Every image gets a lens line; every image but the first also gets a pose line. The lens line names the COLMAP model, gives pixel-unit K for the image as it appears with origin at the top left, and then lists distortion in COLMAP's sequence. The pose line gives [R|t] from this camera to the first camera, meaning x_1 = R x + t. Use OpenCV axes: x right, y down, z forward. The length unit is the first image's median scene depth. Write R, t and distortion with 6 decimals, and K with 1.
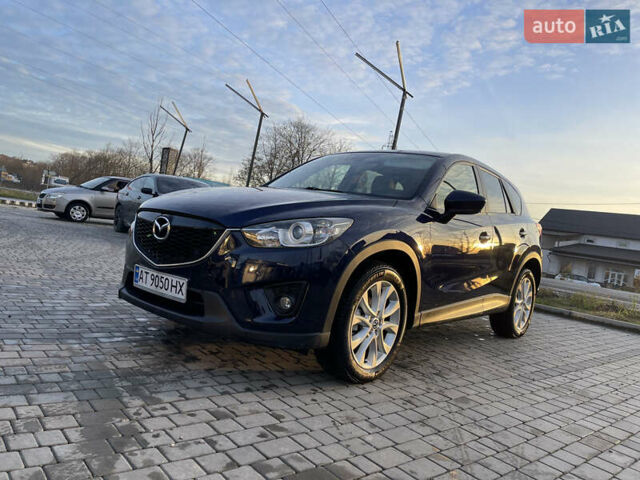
lens RADIAL K [[478.8, 0, 320.0], [0, 478.8, 240.0], [0, 0, 1]] dist [0.080618, -0.096220]
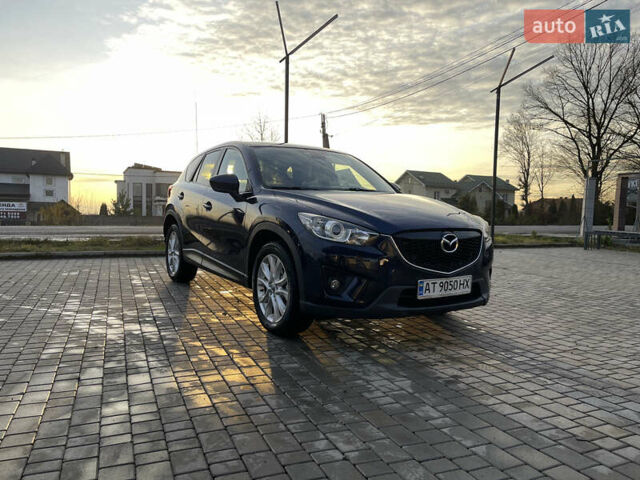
lens RADIAL K [[478.8, 0, 320.0], [0, 478.8, 240.0], [0, 0, 1]] dist [0.080618, -0.096220]
pose [[0.303475, -0.195161, 0.932639, -1.557391], [0.047571, 0.980682, 0.189735, -0.279236], [-0.951651, -0.013214, 0.306897, 0.923379]]
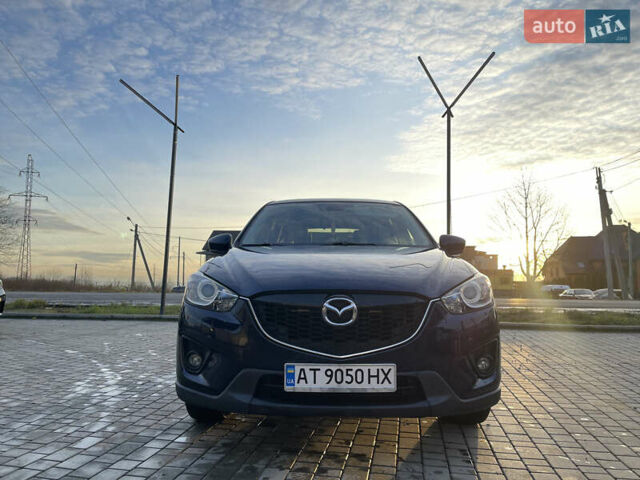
lens RADIAL K [[478.8, 0, 320.0], [0, 478.8, 240.0], [0, 0, 1]] dist [0.080618, -0.096220]
pose [[0.767996, -0.084905, 0.634801, -0.865817], [0.115330, 0.993305, -0.006674, -0.145862], [-0.629985, 0.078337, 0.772646, 0.355859]]
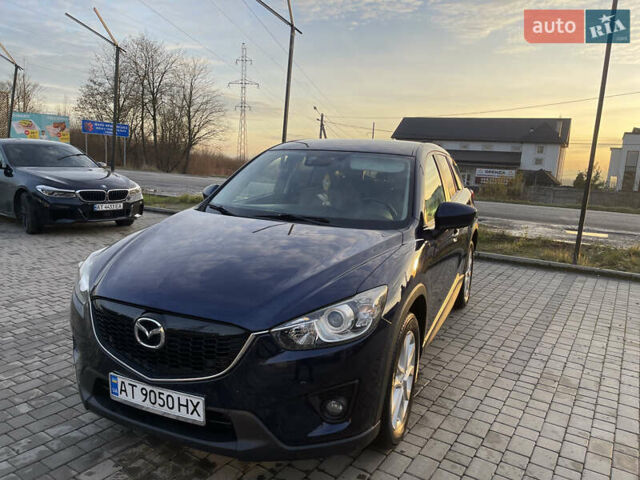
lens RADIAL K [[478.8, 0, 320.0], [0, 478.8, 240.0], [0, 0, 1]] dist [0.080618, -0.096220]
pose [[0.955344, -0.140137, 0.260152, -0.246104], [0.093594, 0.978568, 0.183426, -0.279251], [-0.280282, -0.150887, 0.947985, 0.218612]]
